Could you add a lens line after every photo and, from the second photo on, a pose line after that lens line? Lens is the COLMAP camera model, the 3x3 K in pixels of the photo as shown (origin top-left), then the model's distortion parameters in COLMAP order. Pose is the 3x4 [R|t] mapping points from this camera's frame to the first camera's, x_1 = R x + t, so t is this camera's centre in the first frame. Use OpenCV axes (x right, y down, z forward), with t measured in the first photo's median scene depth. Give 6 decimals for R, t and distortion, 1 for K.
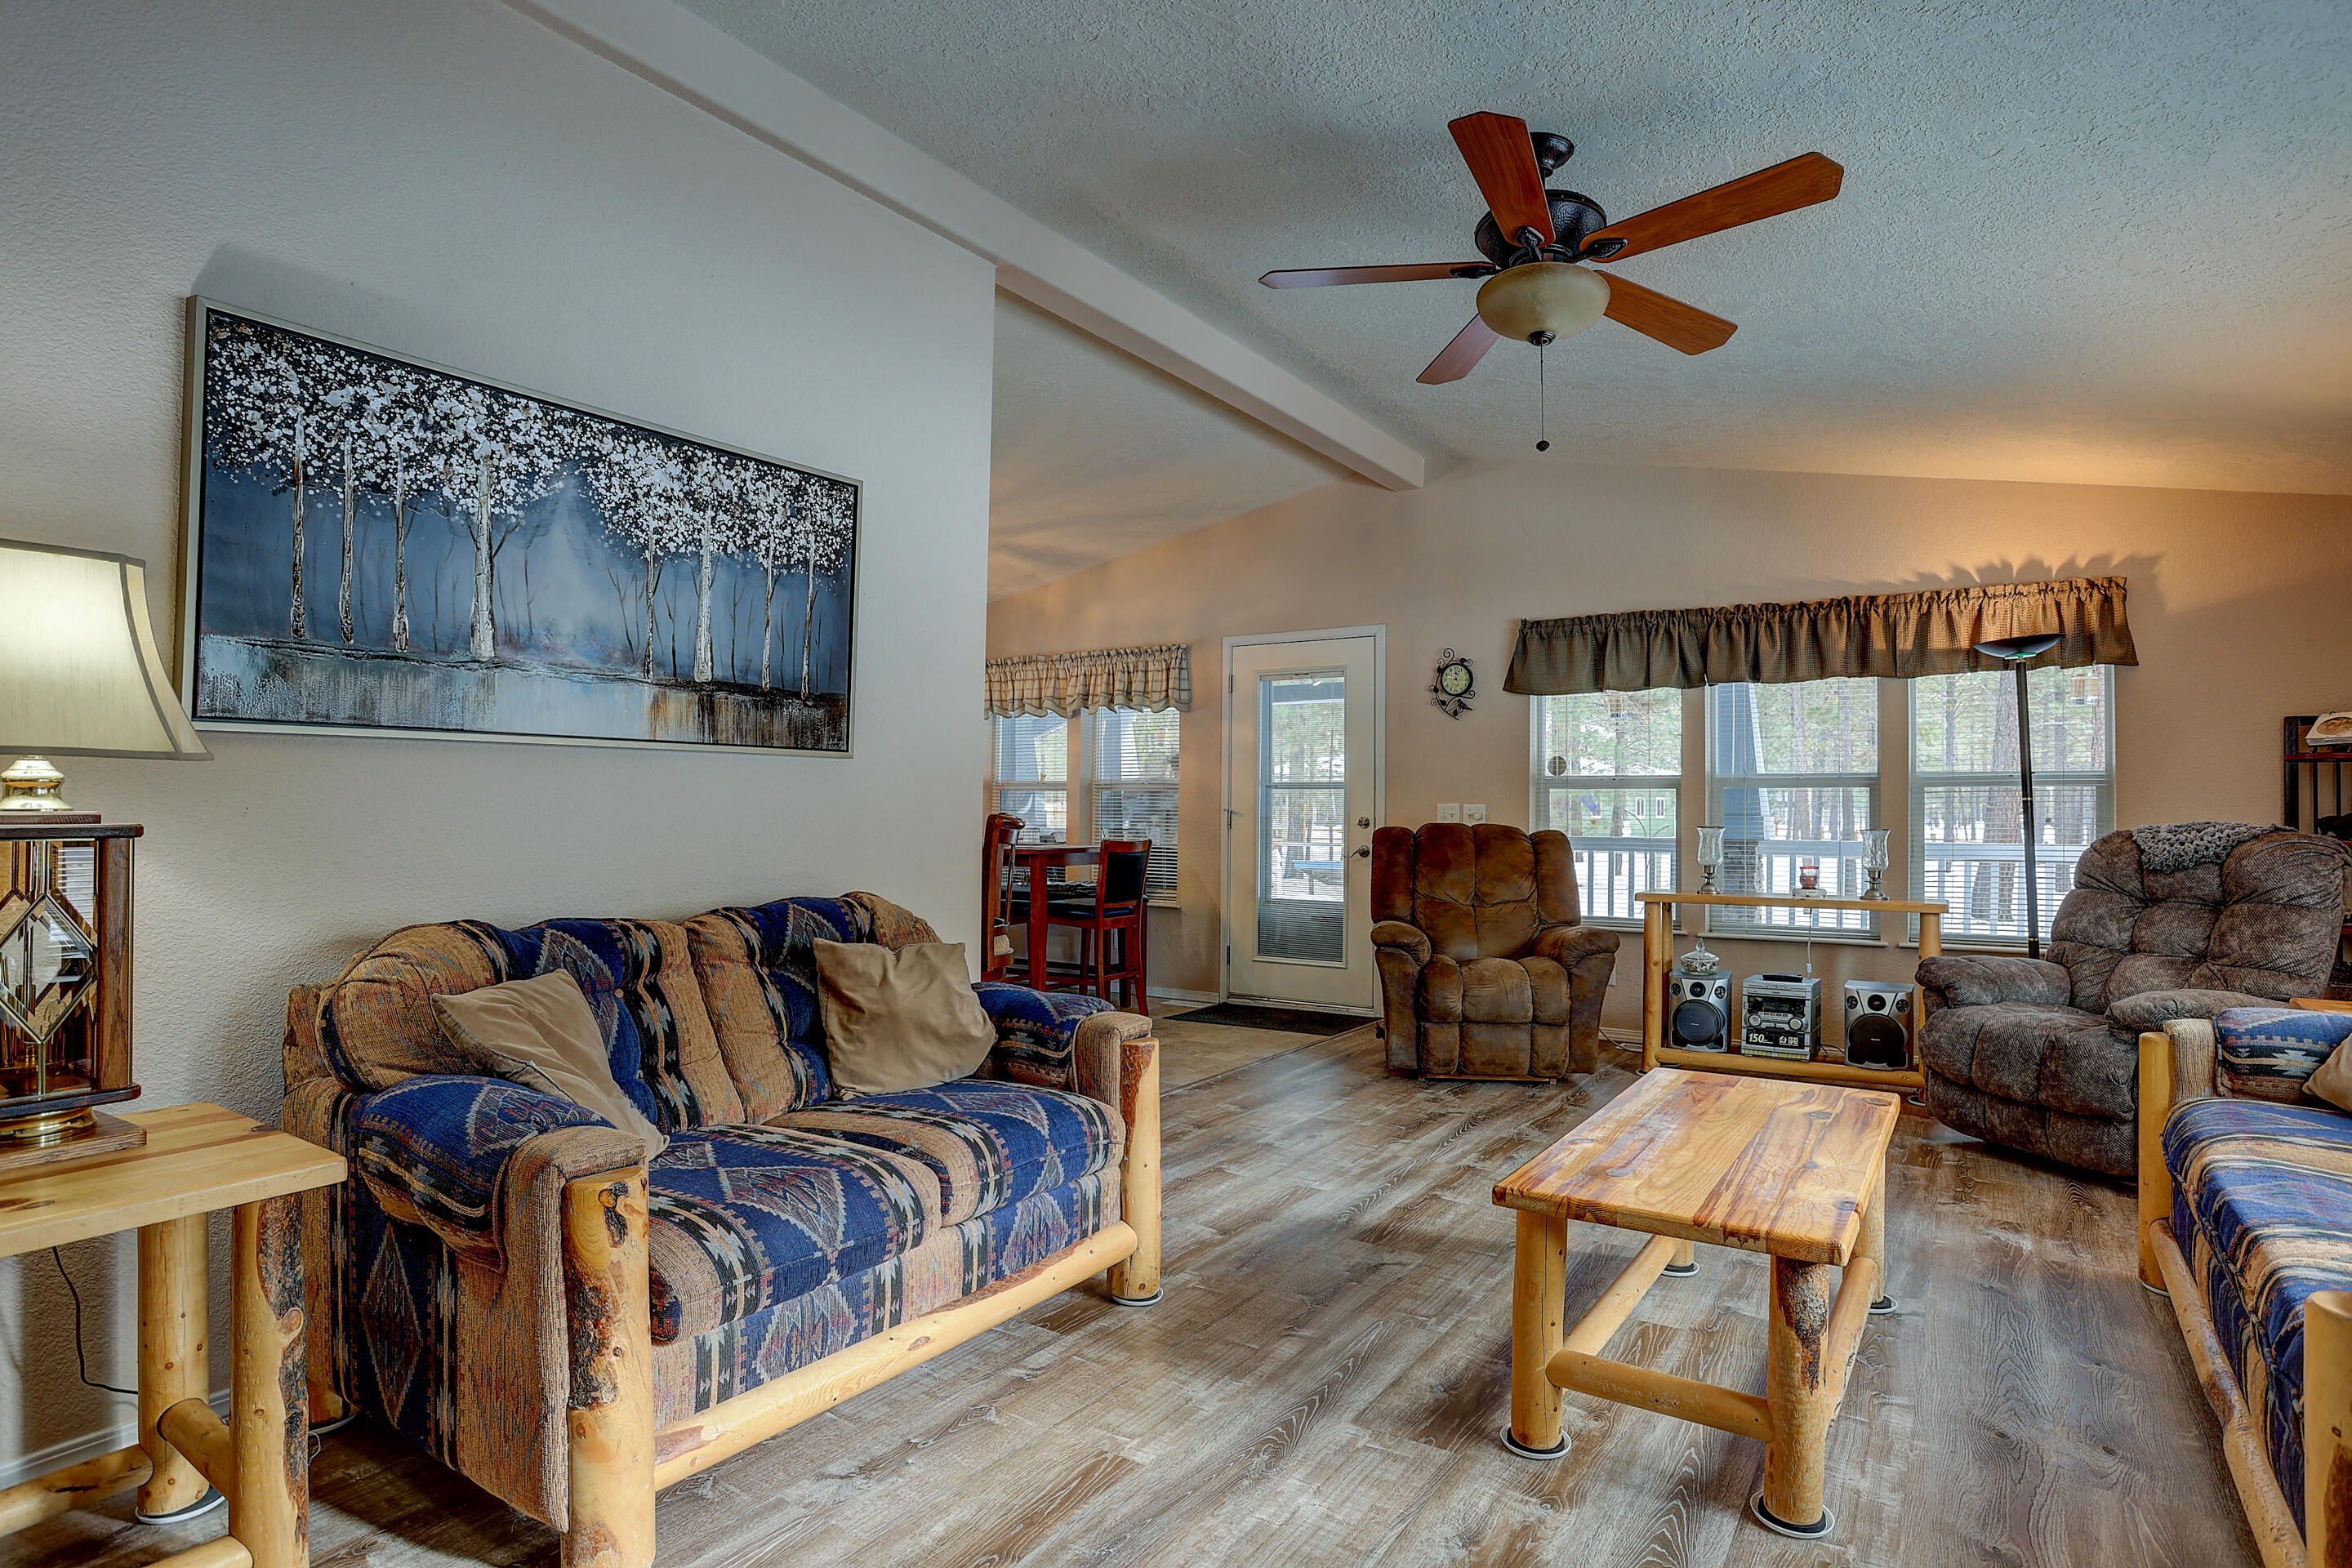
lens RADIAL K [[1231.9, 0, 1184.7], [0, 1231.9, 788.5], [0, 0, 1]] dist [-0.070975, 0.035527]
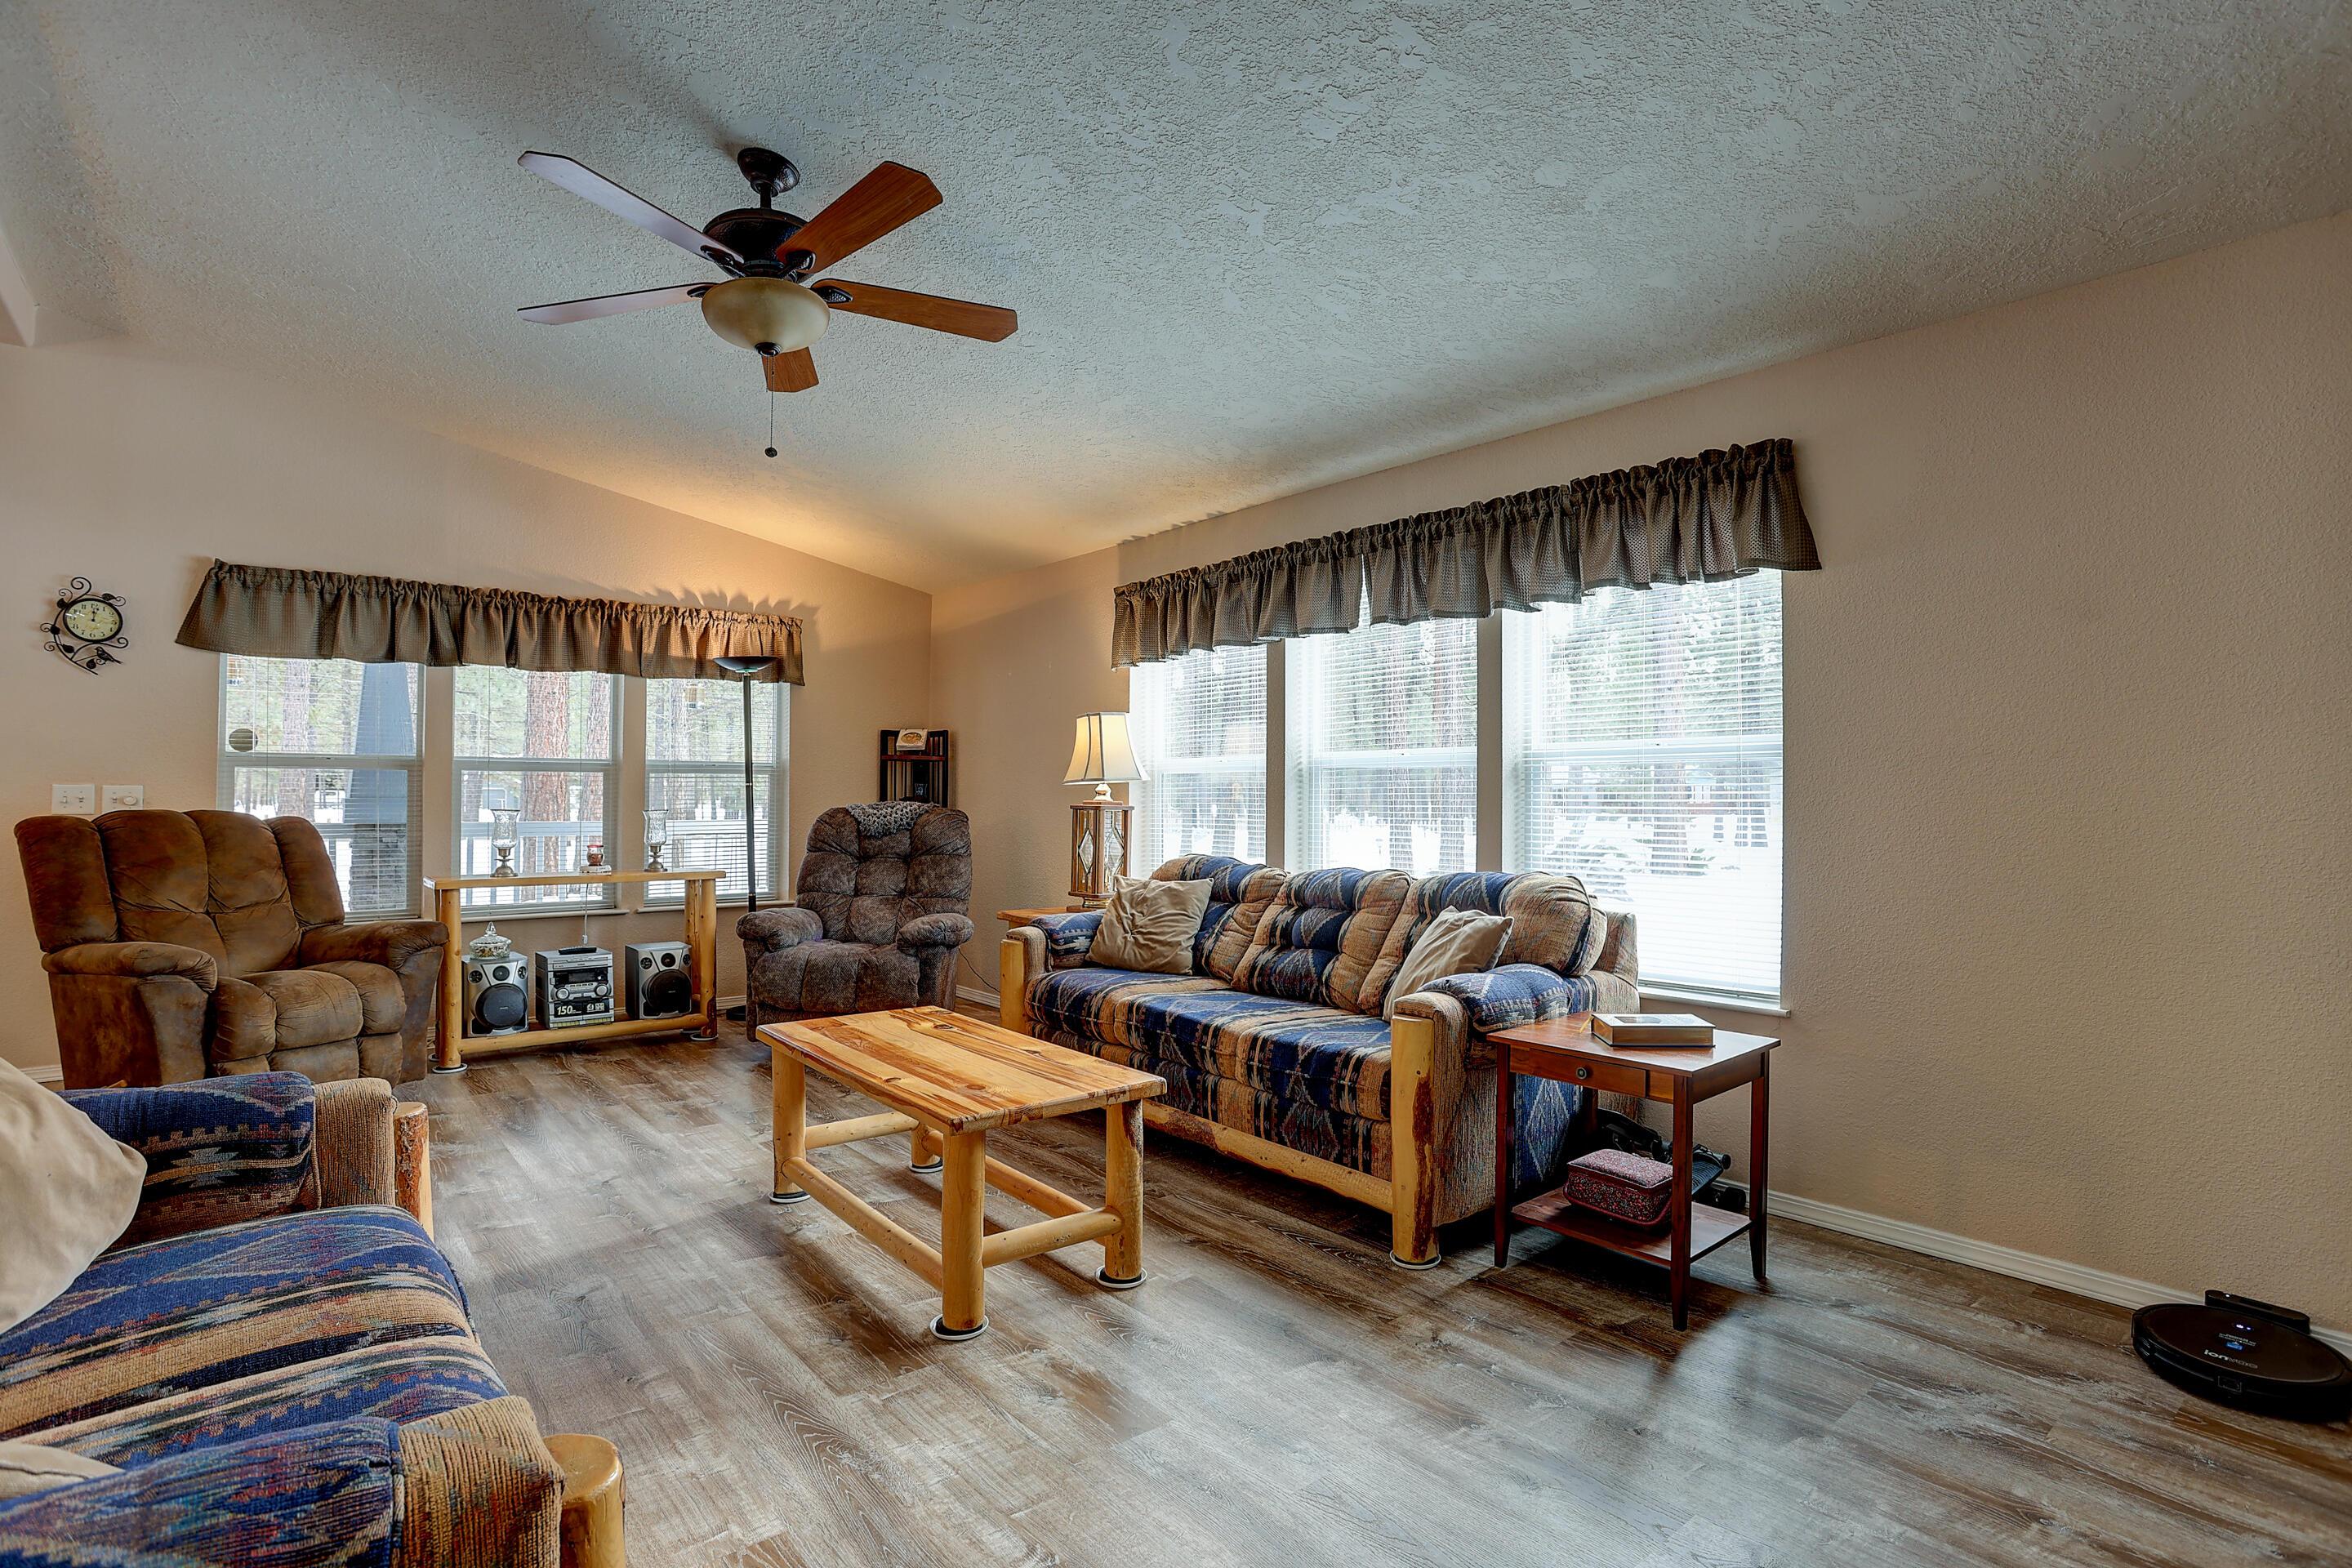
lens RADIAL K [[1157.7, 0, 1190.7], [0, 1157.7, 783.1], [0, 0, 1]] dist [-0.082720, 0.037702]
pose [[0.282065, 0.006183, 0.959375, -0.311971], [-0.017080, 0.999853, -0.001423, 0.001315], [-0.959243, -0.015985, 0.282130, 0.204605]]
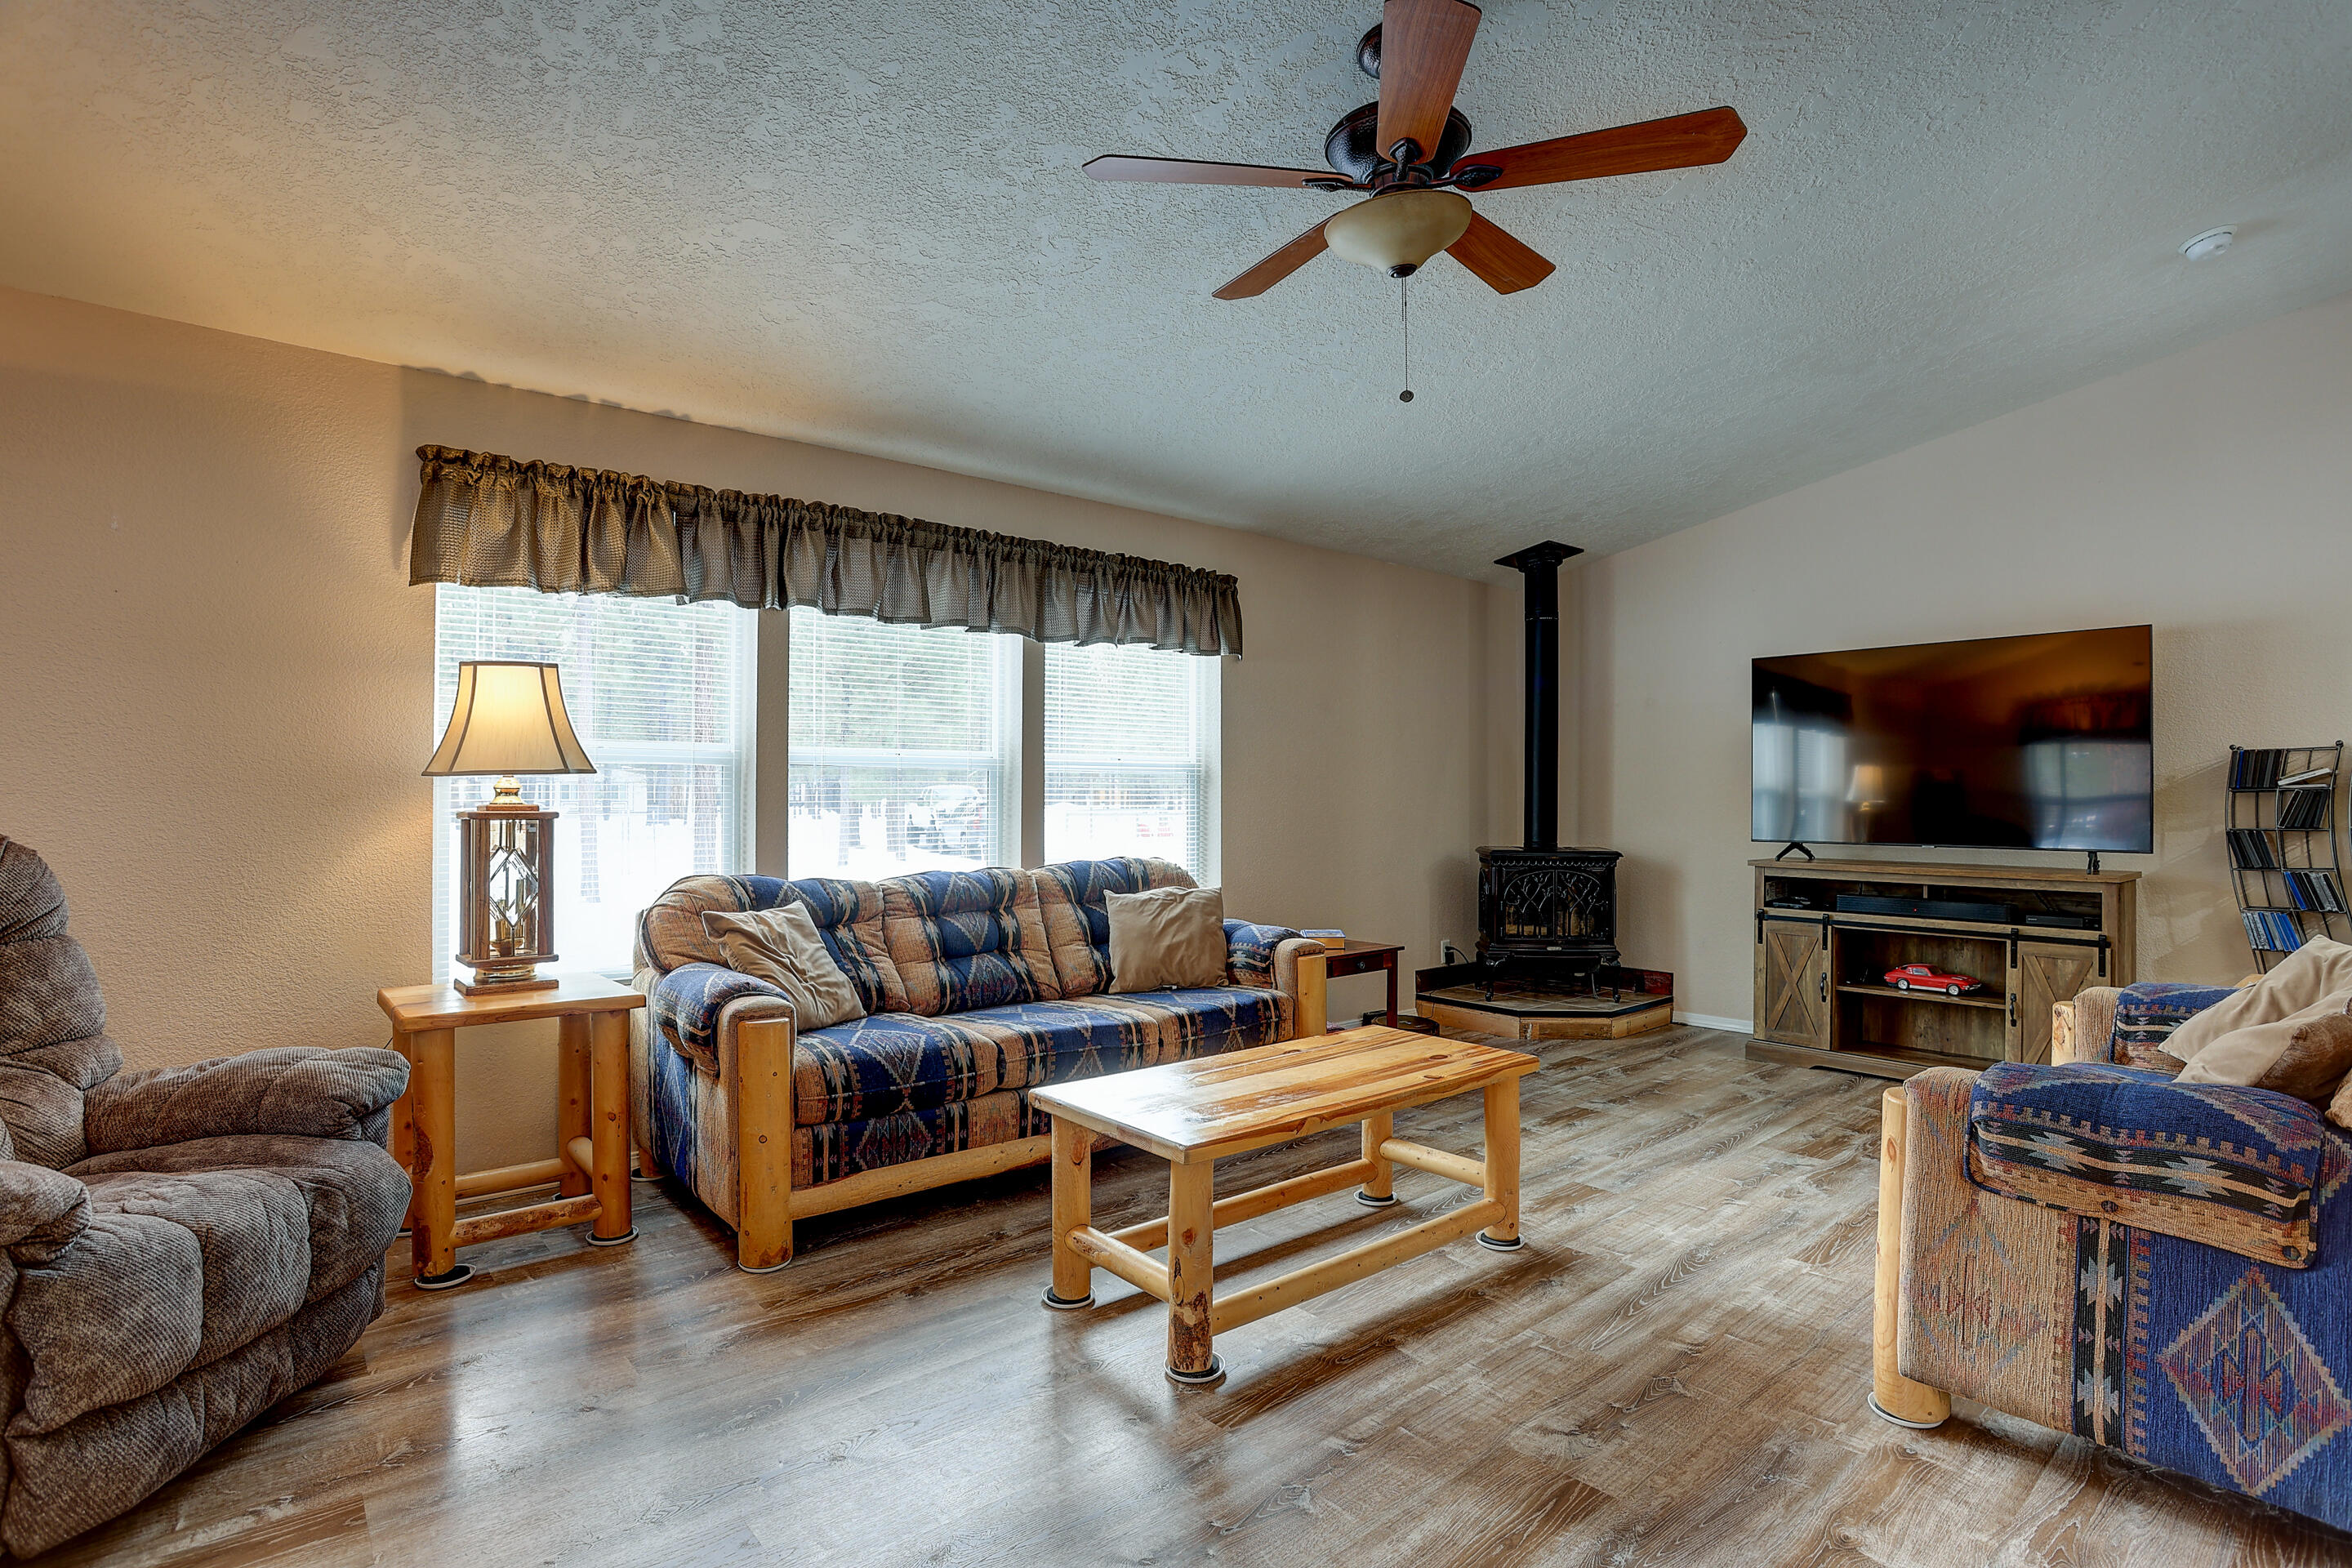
lens RADIAL K [[1157.7, 0, 1190.7], [0, 1157.7, 783.1], [0, 0, 1]] dist [-0.082720, 0.037702]
pose [[-0.963925, -0.000809, 0.266171, 0.123512], [-0.008215, 0.999609, -0.026711, 0.017252], [-0.266045, -0.027934, -0.963556, 1.039512]]
